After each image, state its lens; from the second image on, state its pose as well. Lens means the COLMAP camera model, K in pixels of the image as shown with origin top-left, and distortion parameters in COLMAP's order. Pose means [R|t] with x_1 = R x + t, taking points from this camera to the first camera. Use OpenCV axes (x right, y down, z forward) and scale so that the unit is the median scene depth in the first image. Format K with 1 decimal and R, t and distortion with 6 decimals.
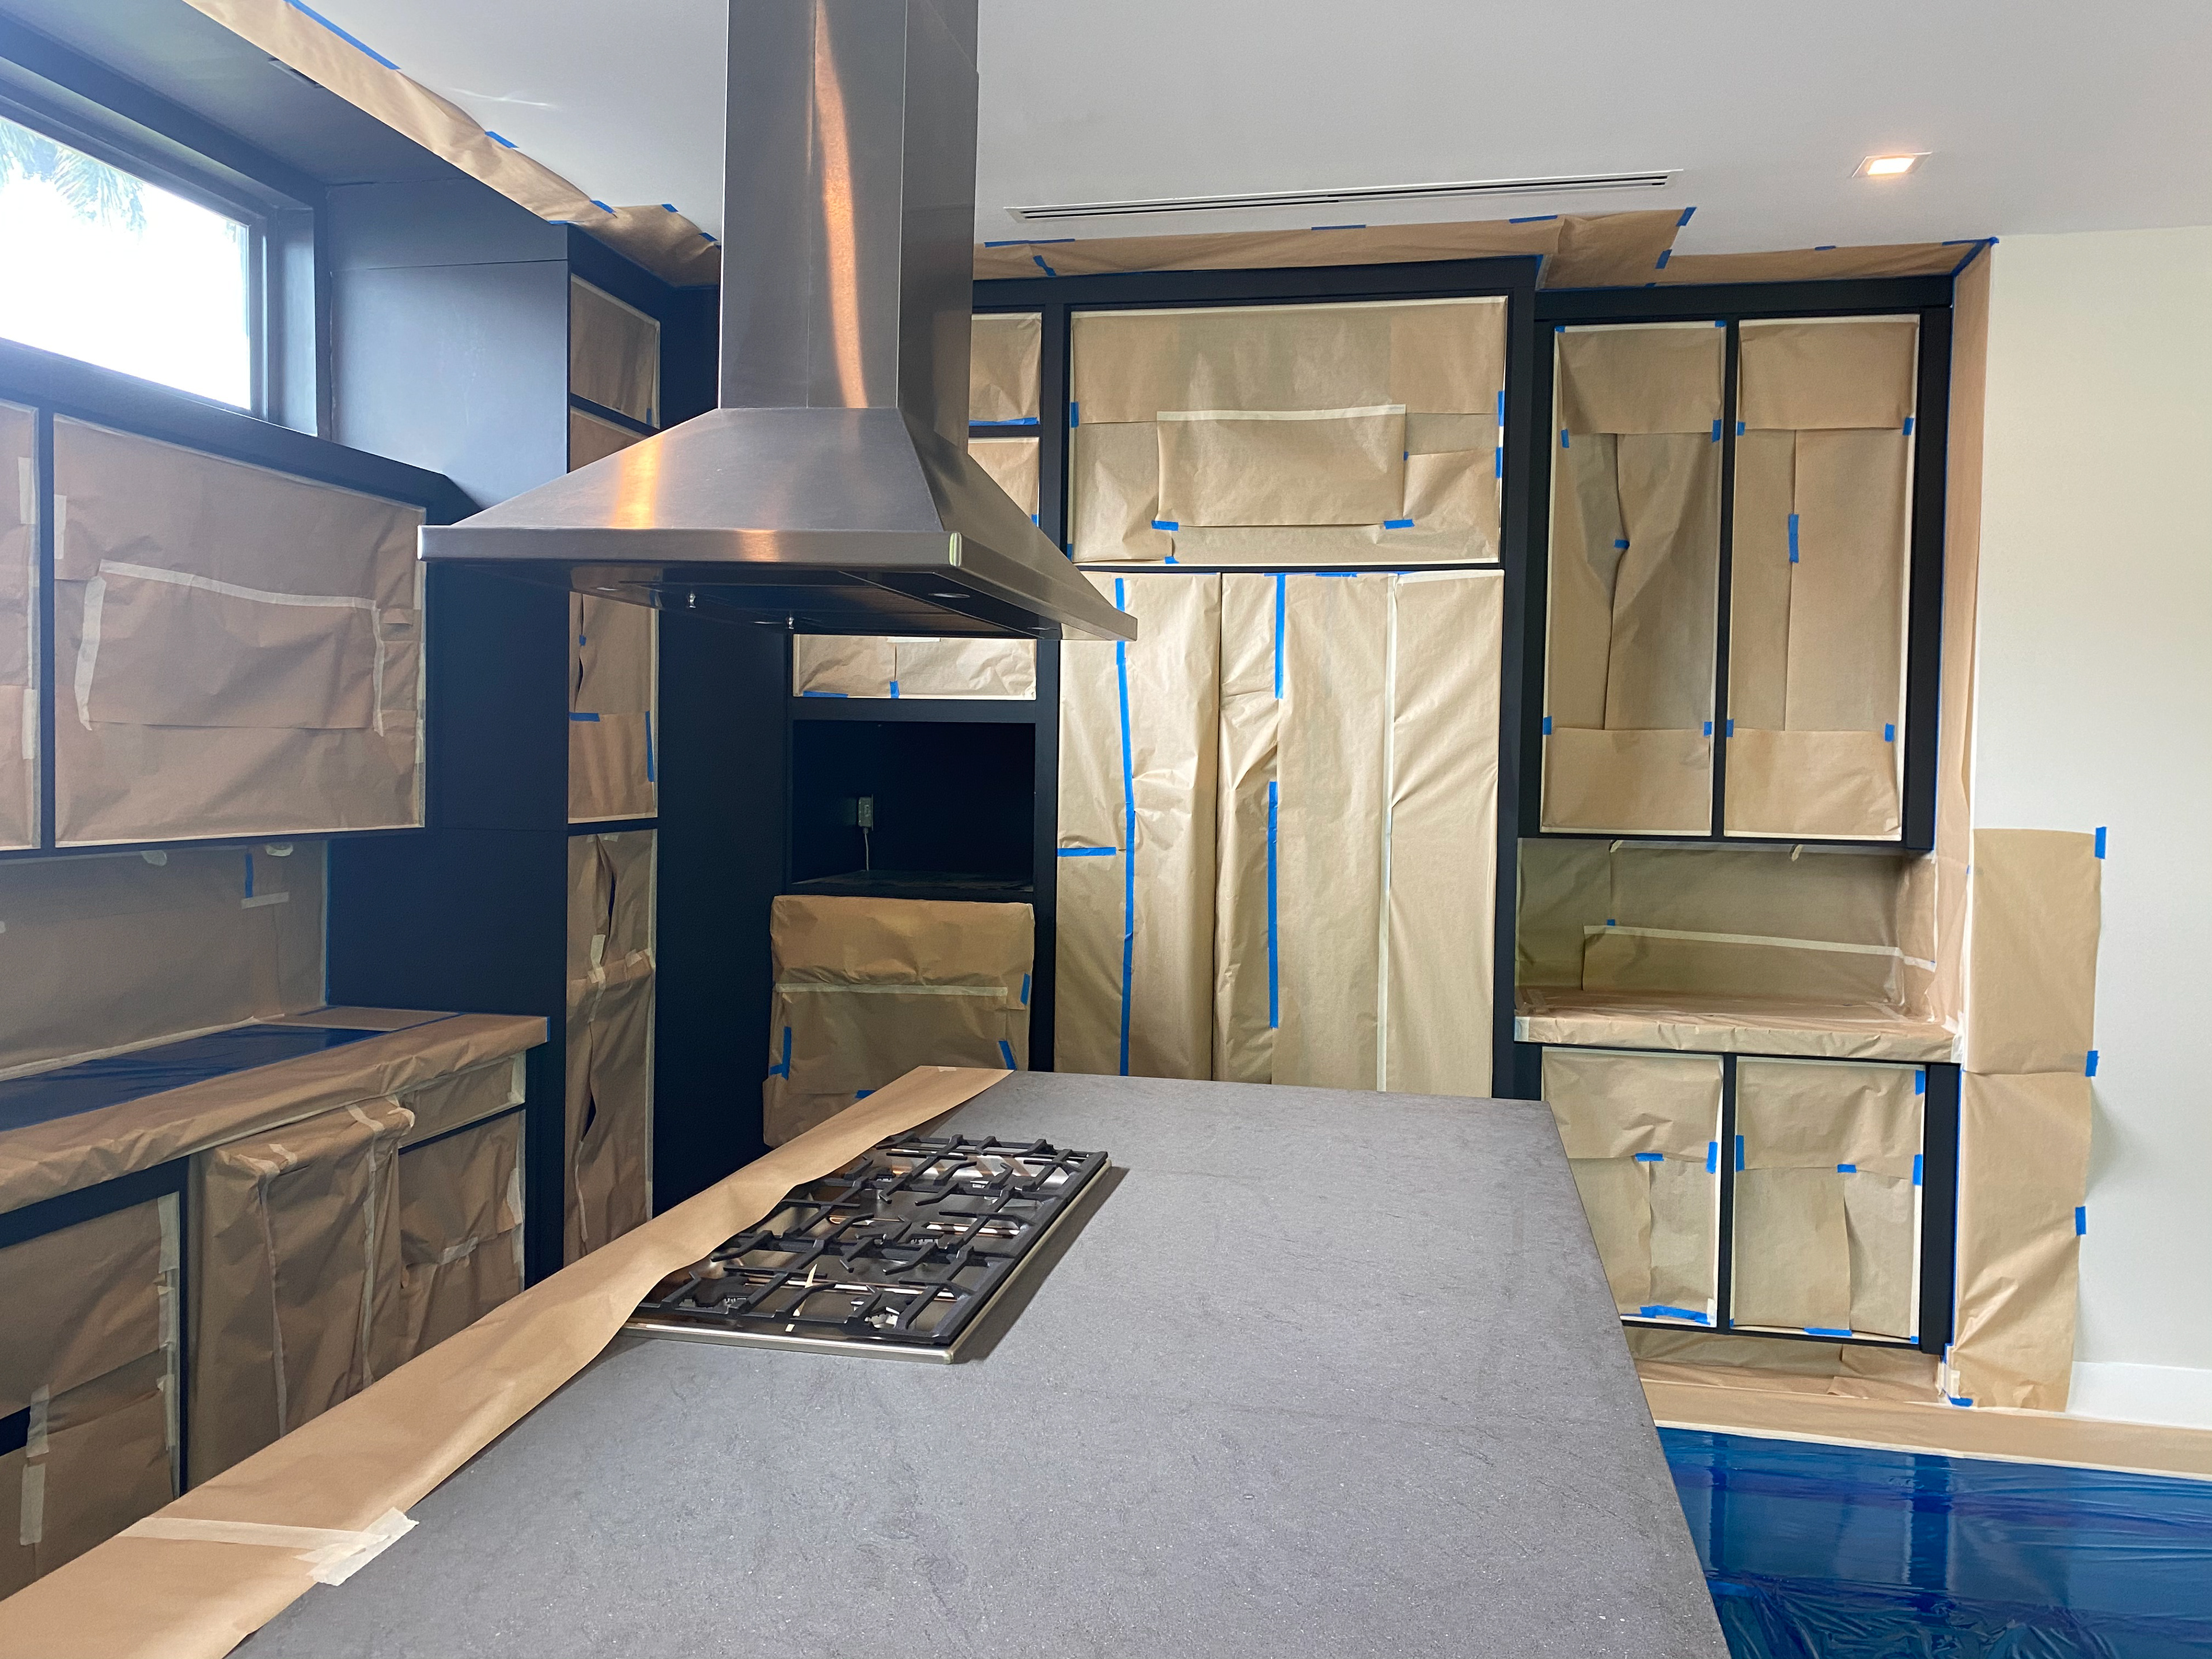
lens RADIAL K [[1678.0, 0, 1100.3], [0, 1678.0, 811.2], [0, 0, 1]] dist [0.025472, -0.025204]
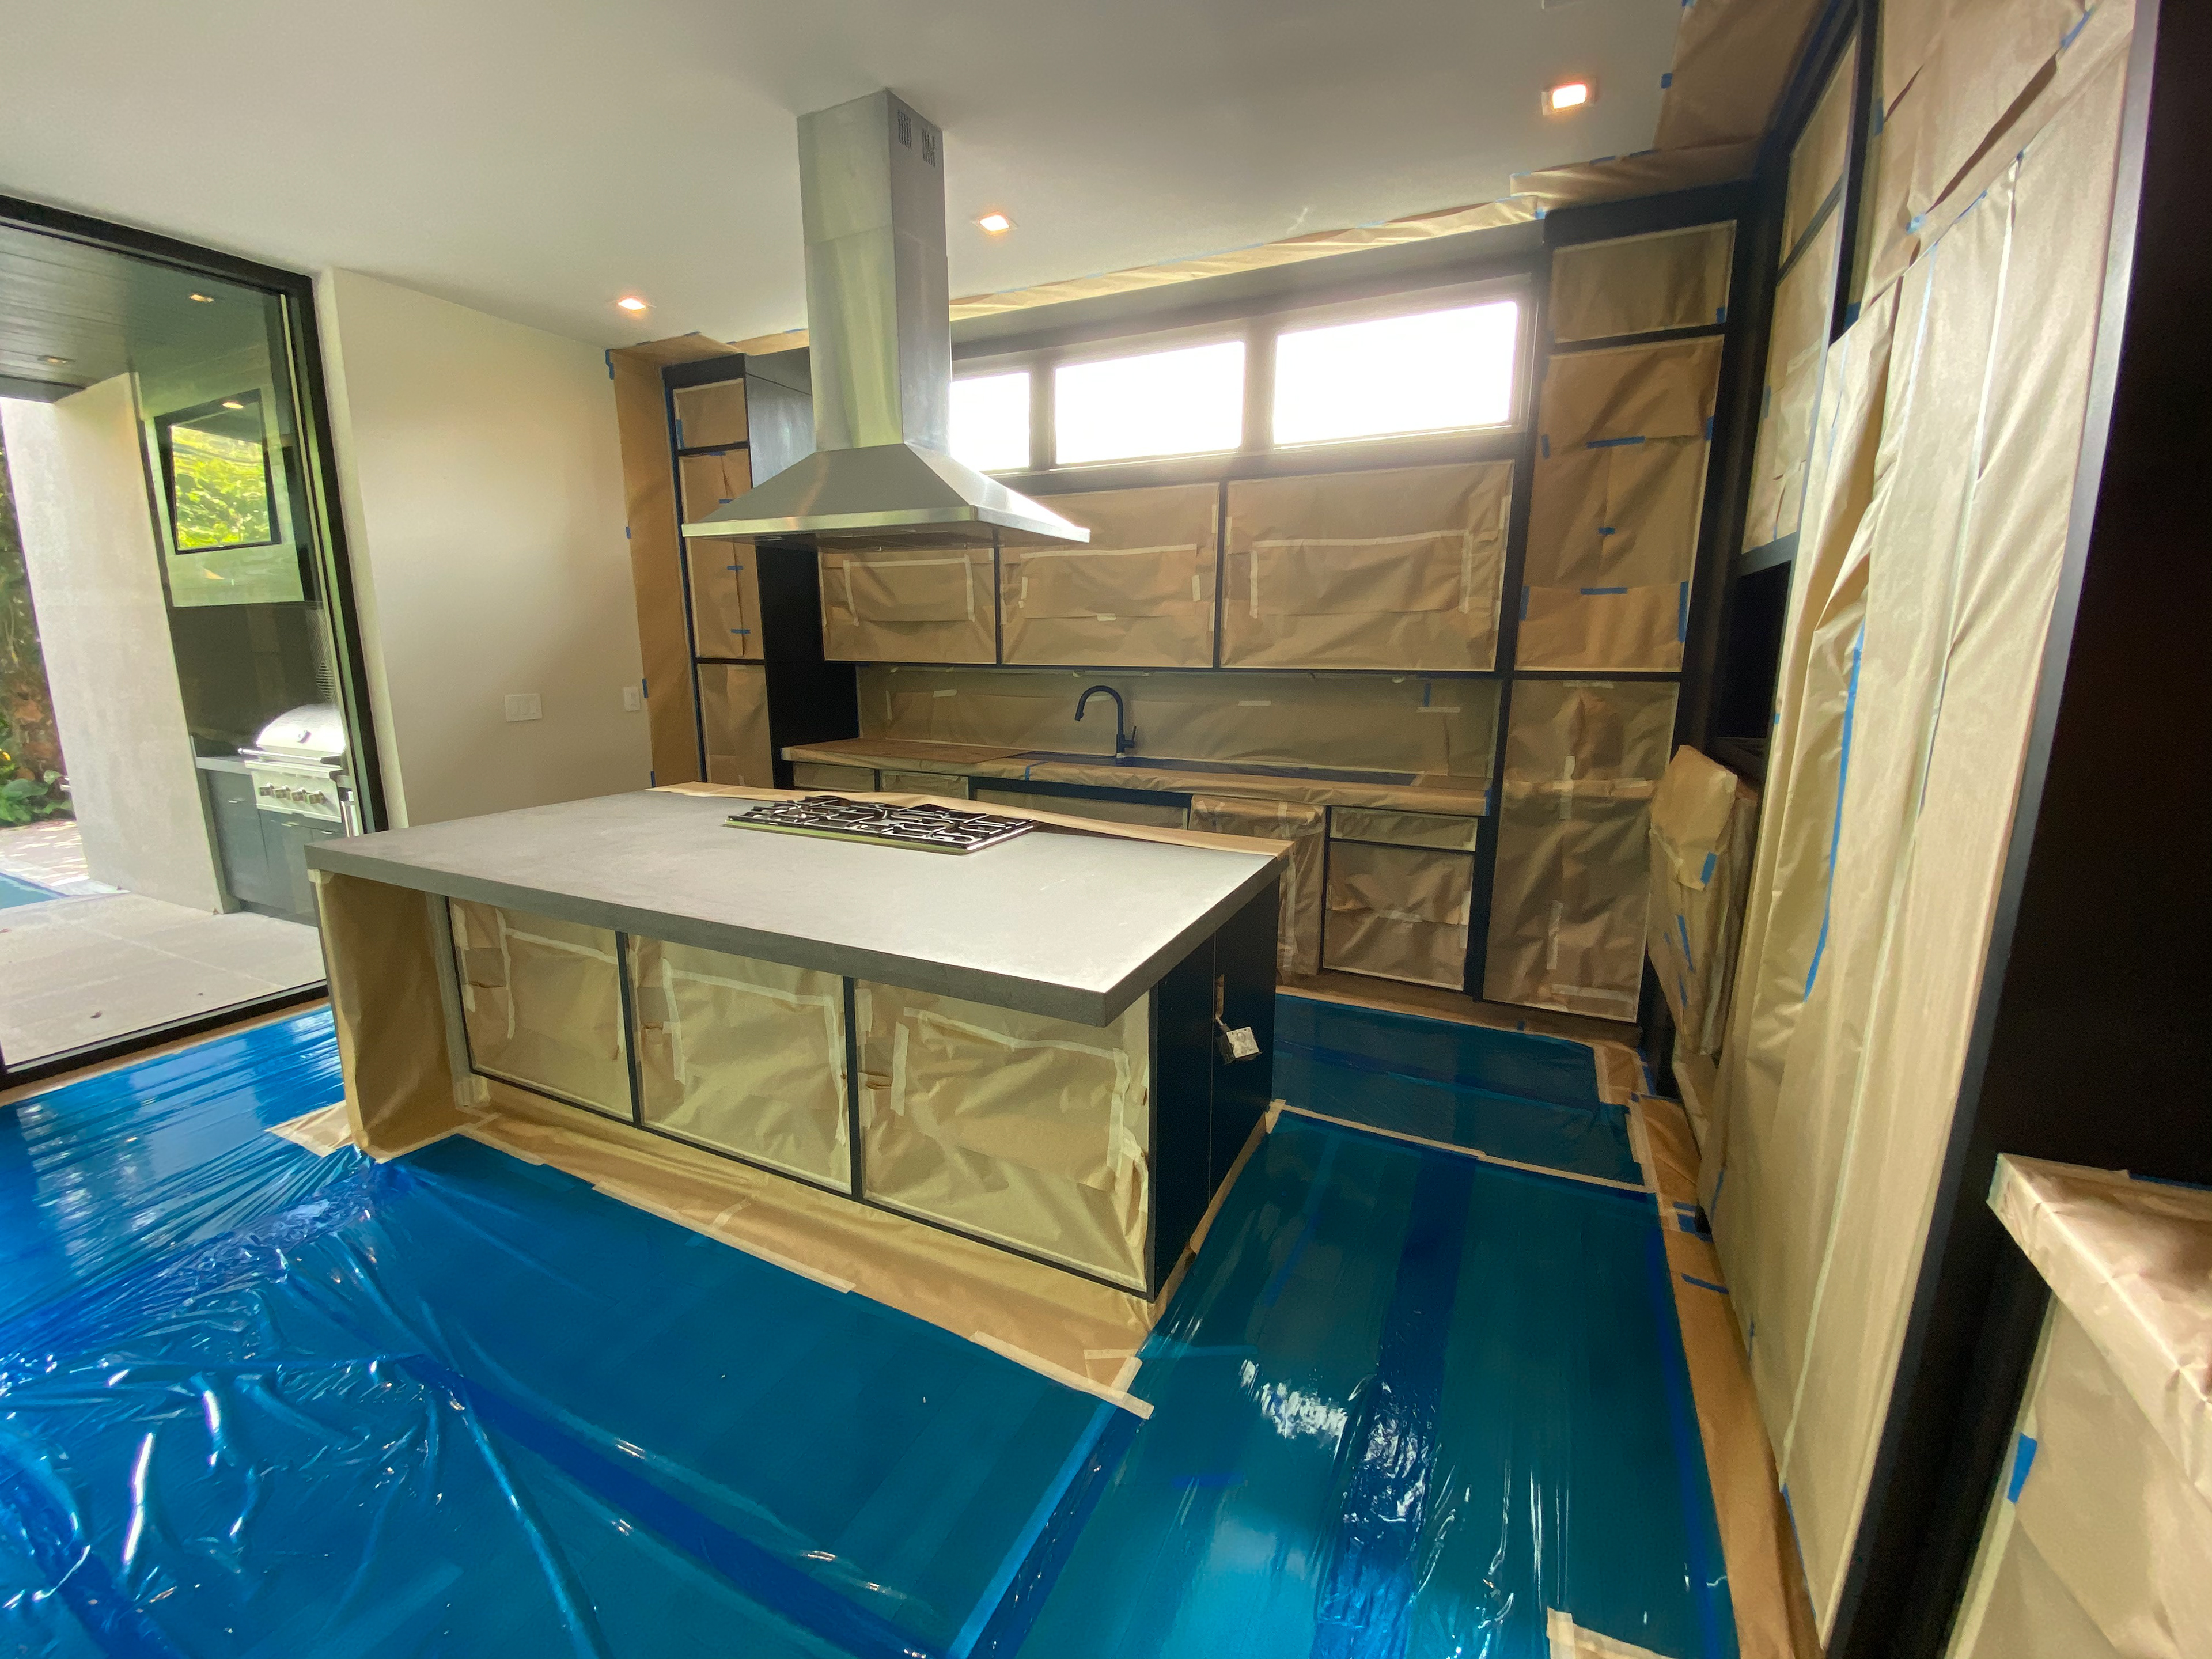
lens RADIAL K [[899.3, 0, 1106.9], [0, 899.3, 829.5], [0, 0, 1]] dist [0.011424, -0.009501]
pose [[-0.255717, 0.177315, -0.950352, 0.531385], [-0.036907, 0.980529, 0.192877, 0.005361], [0.966047, 0.084397, -0.244193, 0.872269]]
